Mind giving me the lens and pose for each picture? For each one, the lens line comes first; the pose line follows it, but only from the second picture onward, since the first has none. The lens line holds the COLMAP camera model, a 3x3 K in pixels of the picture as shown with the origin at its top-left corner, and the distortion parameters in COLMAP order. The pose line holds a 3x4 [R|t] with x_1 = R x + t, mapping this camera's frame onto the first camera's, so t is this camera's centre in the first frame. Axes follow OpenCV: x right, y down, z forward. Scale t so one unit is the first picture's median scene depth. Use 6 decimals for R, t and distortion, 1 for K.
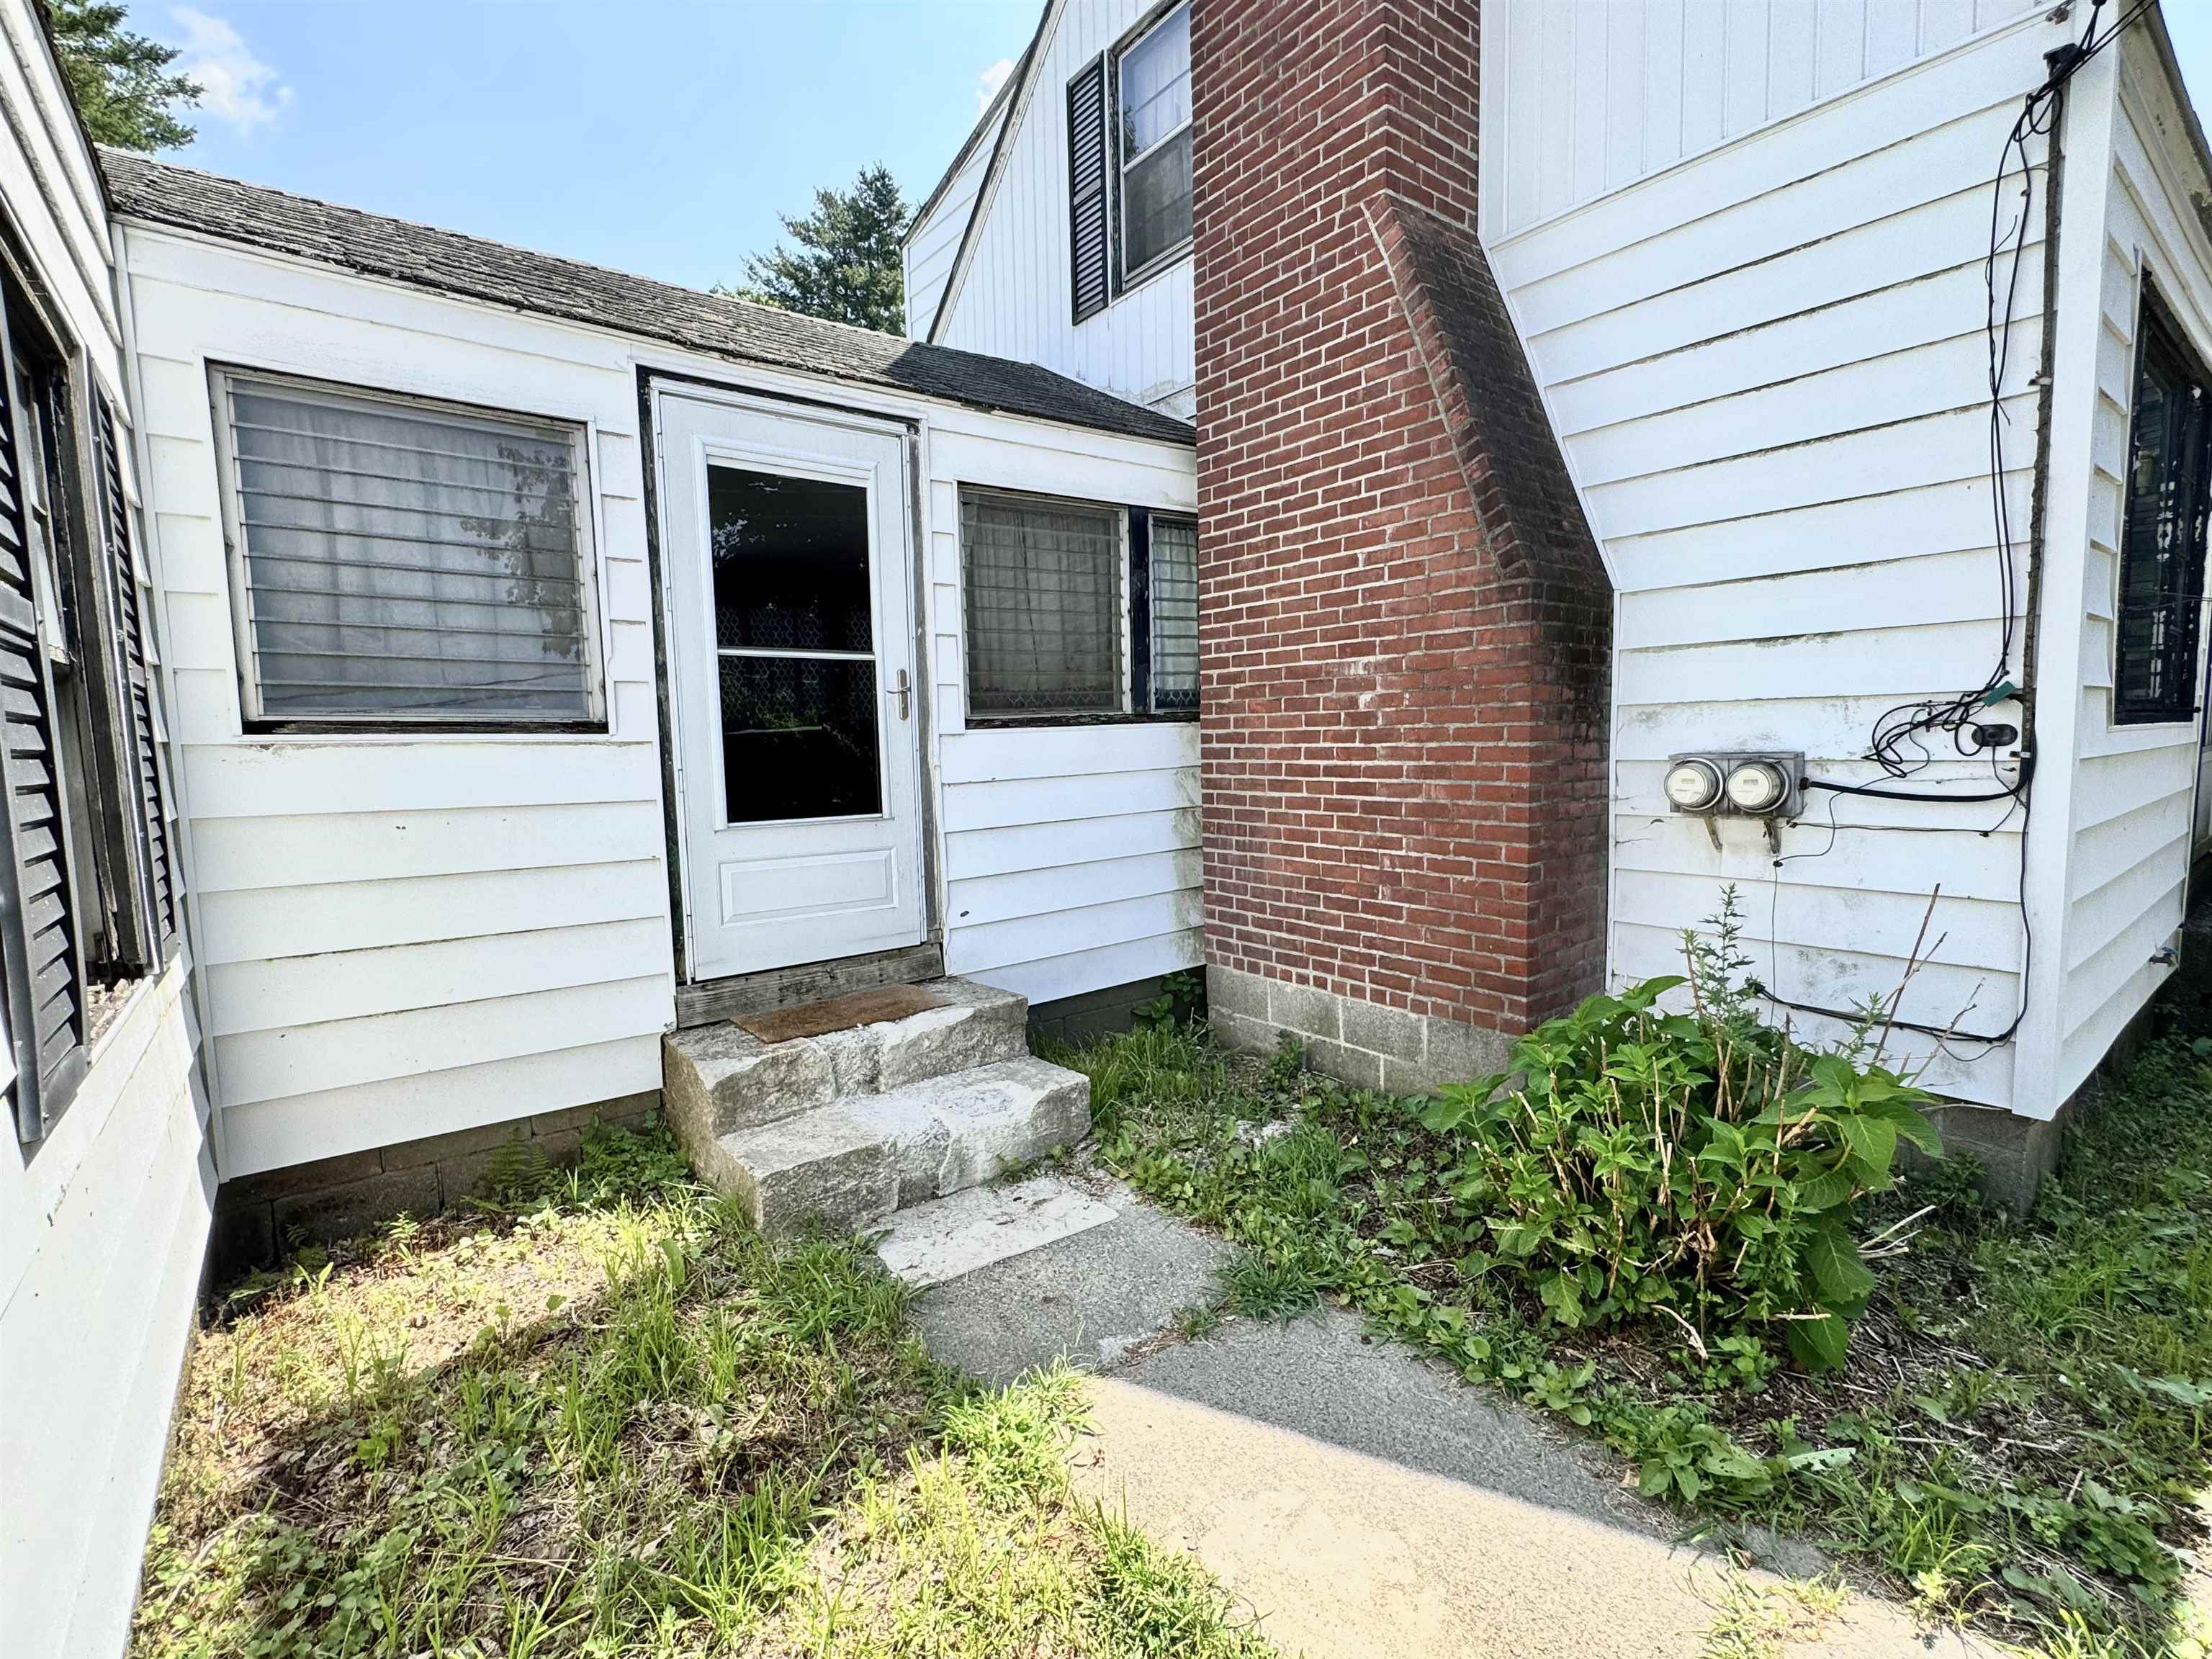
lens RADIAL K [[1007.8, 0, 1102.3], [0, 1007.8, 835.4], [0, 0, 1]] dist [-0.005536, 0.005836]
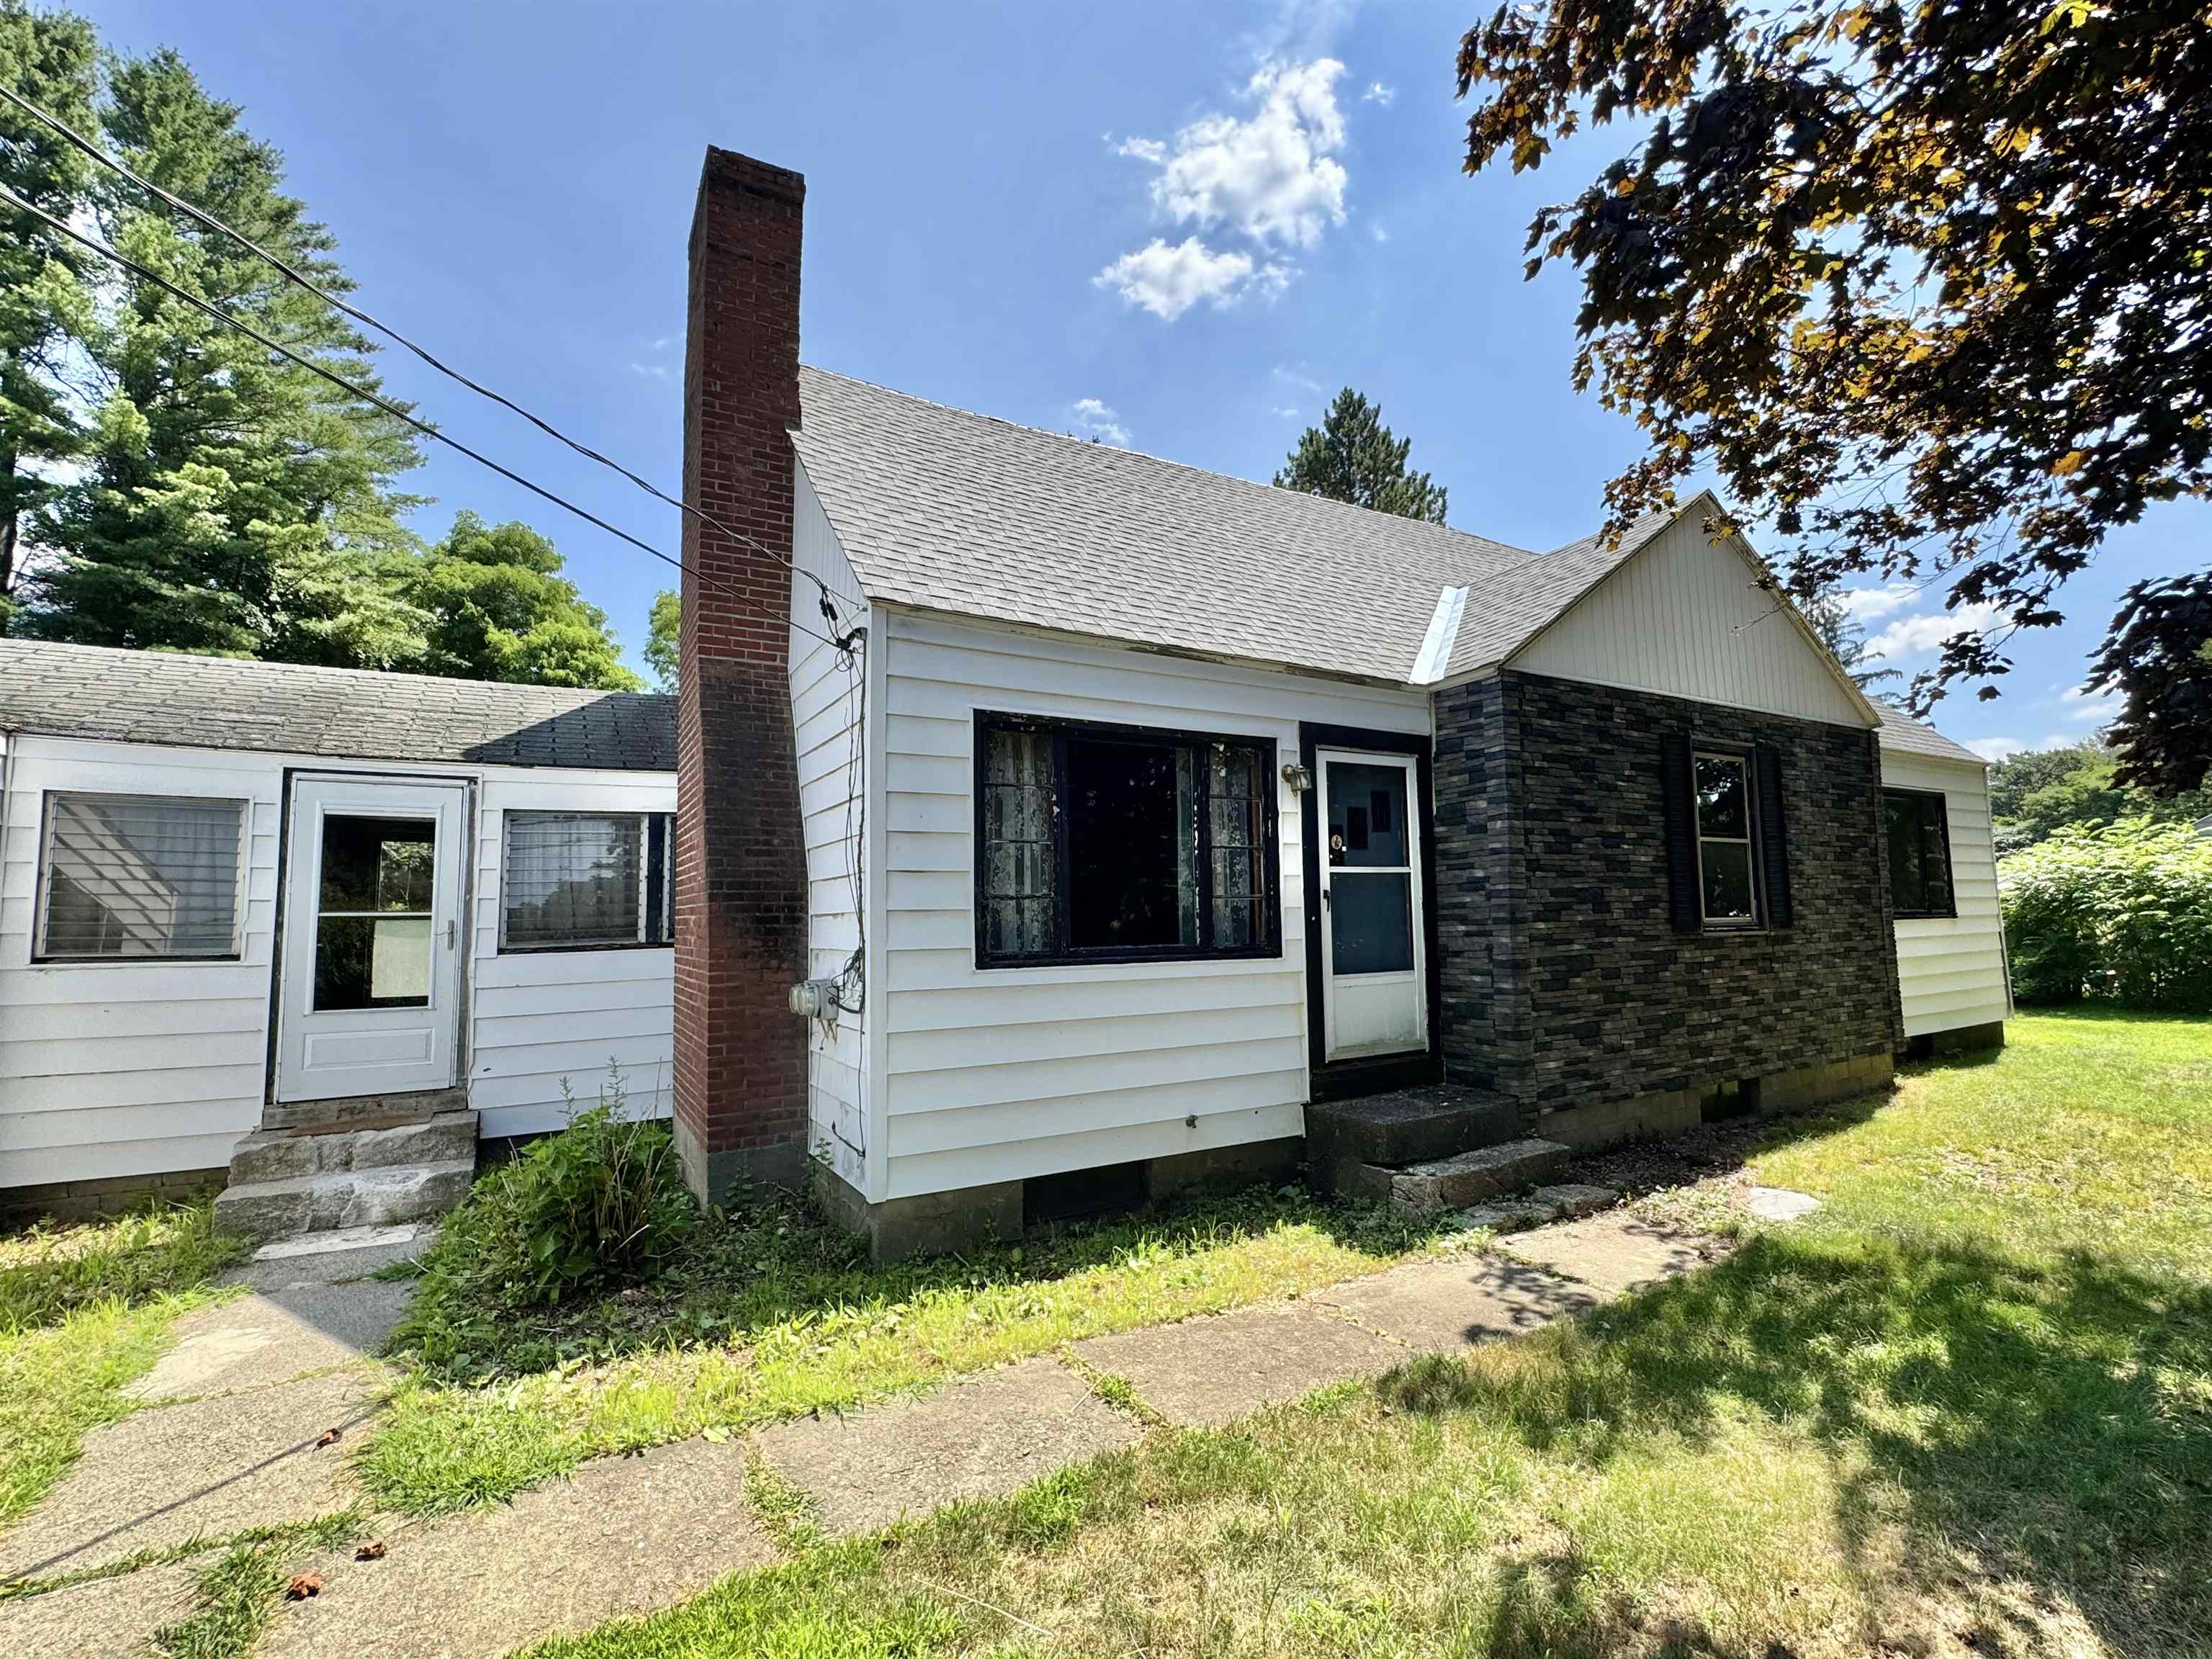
lens RADIAL K [[1008.1, 0, 1110.3], [0, 1008.1, 832.2], [0, 0, 1]] dist [-0.000159, -0.000904]
pose [[0.991721, -0.004809, -0.128319, 1.116179], [-0.018504, 0.983516, -0.179870, -0.025864], [0.127069, 0.180755, 0.975285, -0.538997]]
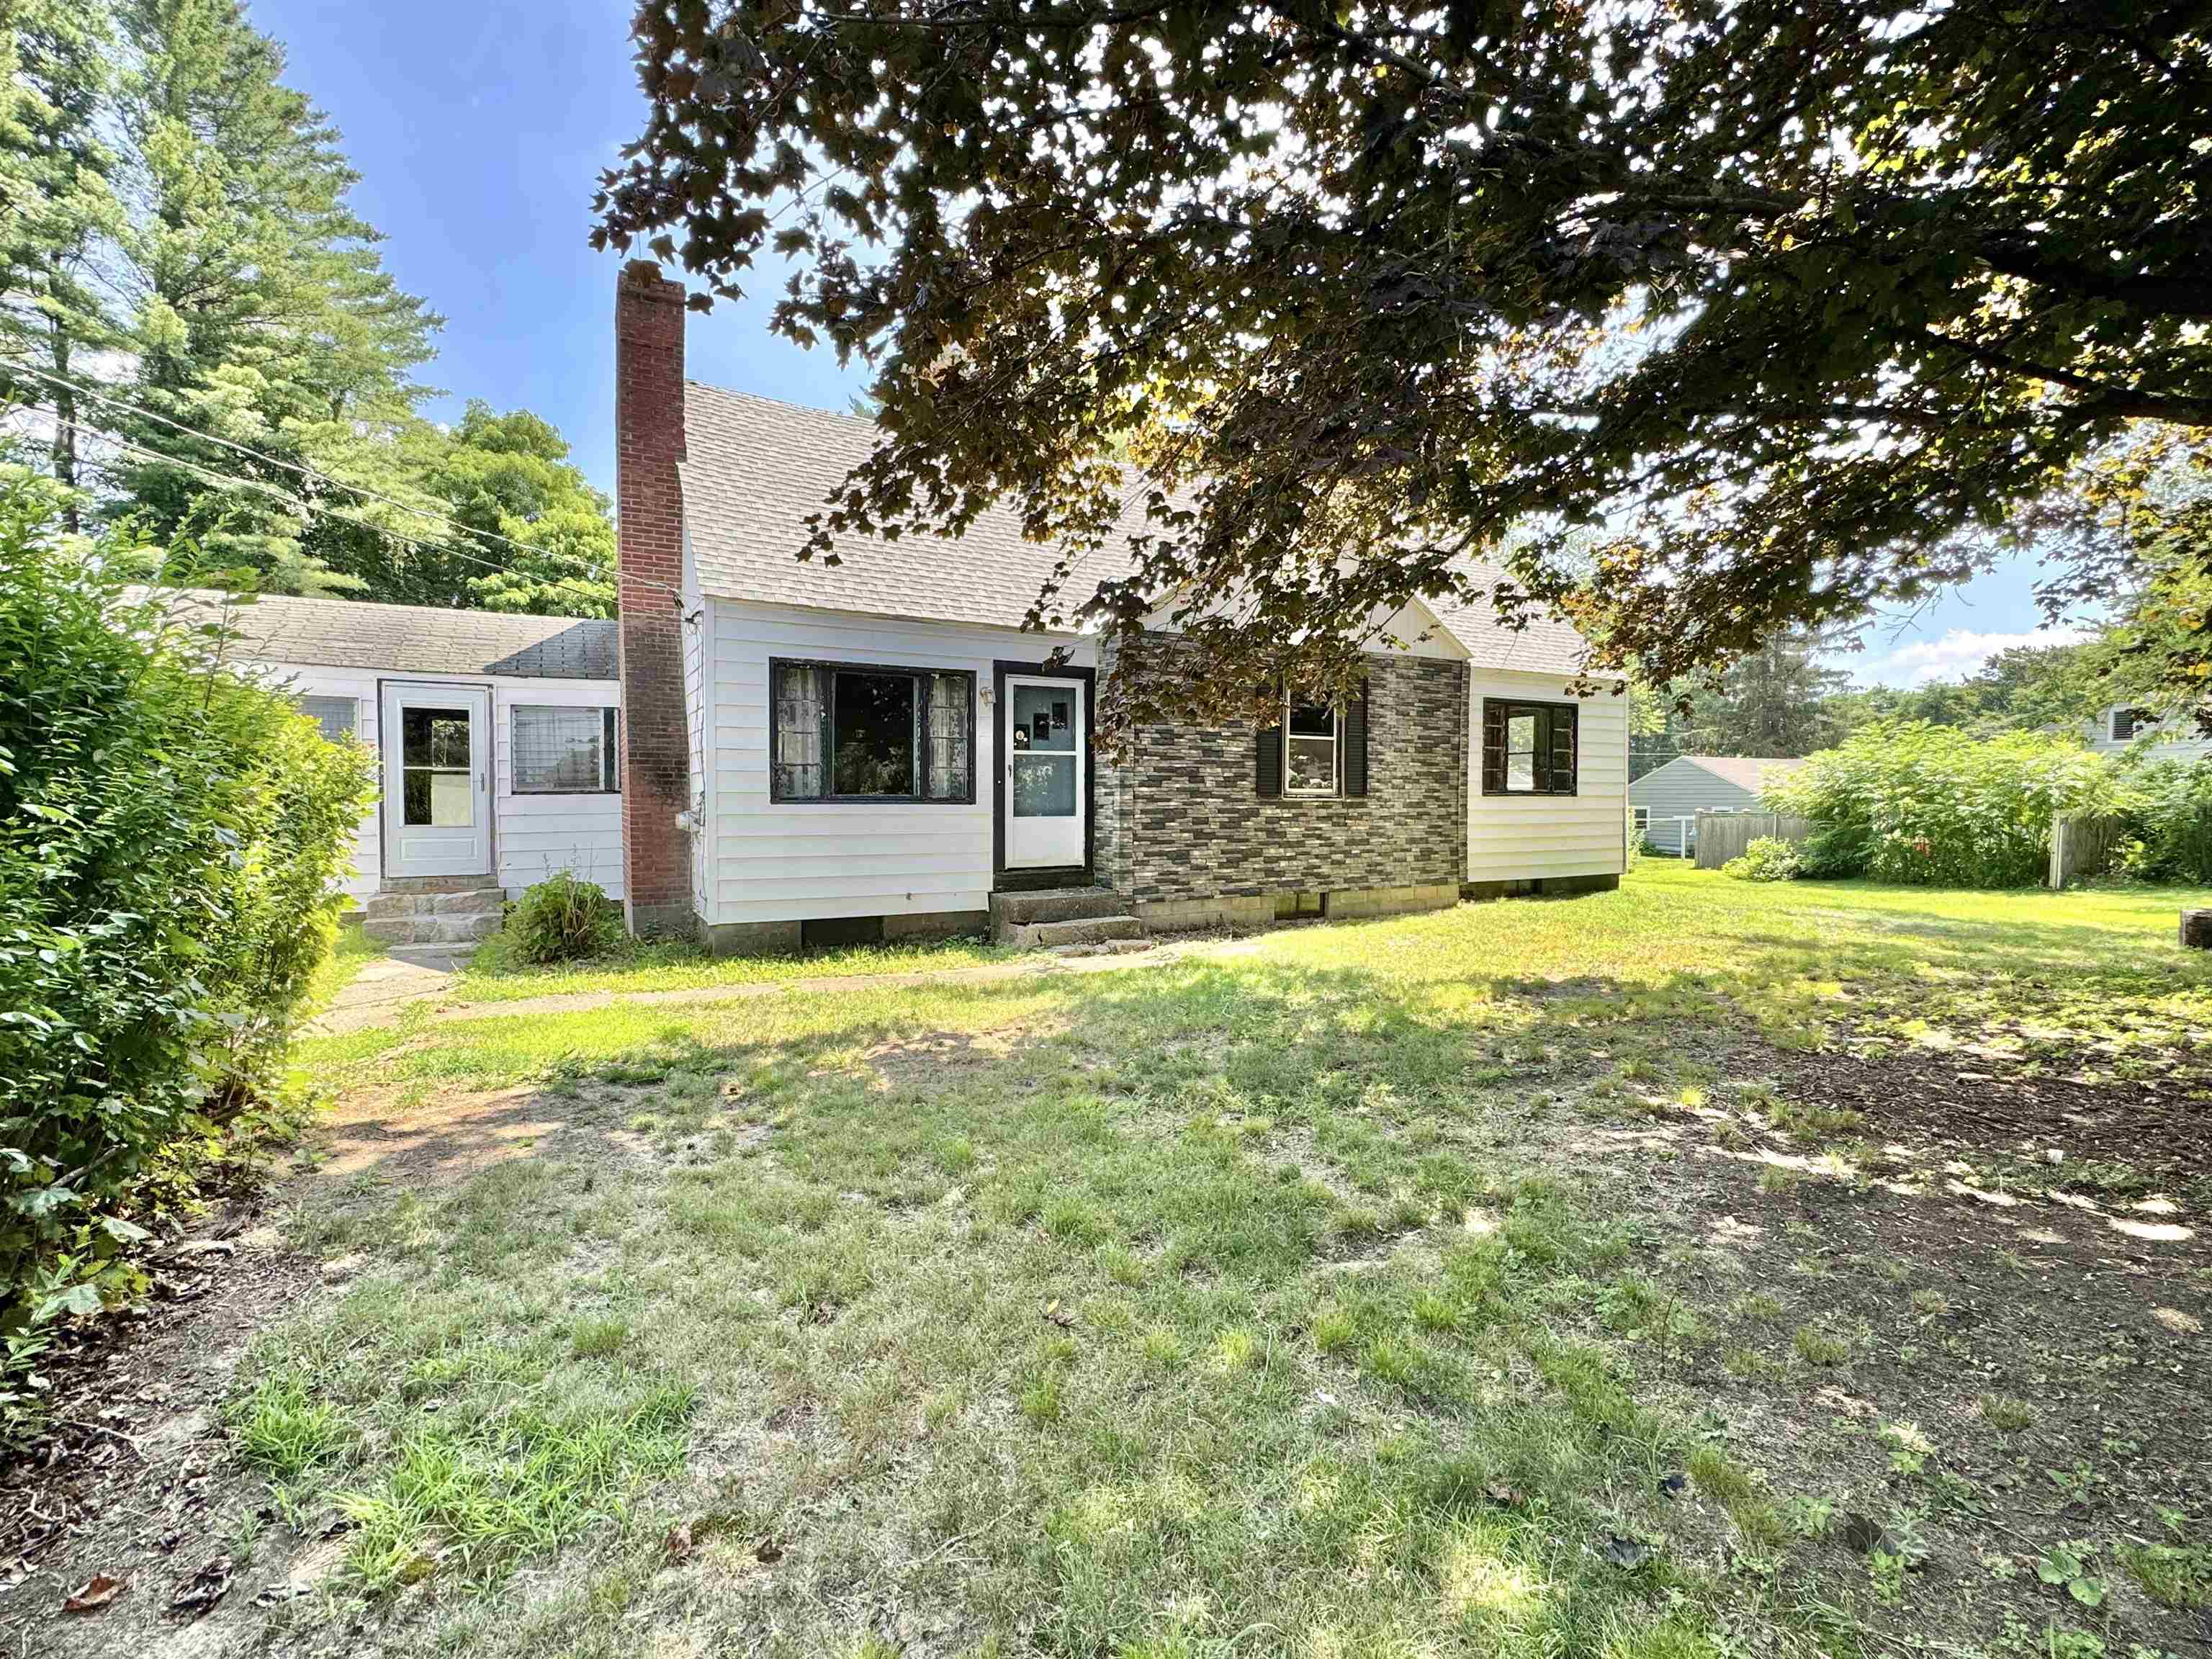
lens RADIAL K [[1009.0, 0, 1106.0], [0, 1009.0, 829.5], [0, 0, 1]] dist [0.000756, 0.001114]
pose [[0.987818, 0.031364, -0.152422, 1.914848], [-0.041104, 0.997280, -0.061181, 0.088642], [0.150089, 0.066701, 0.986420, -1.462778]]
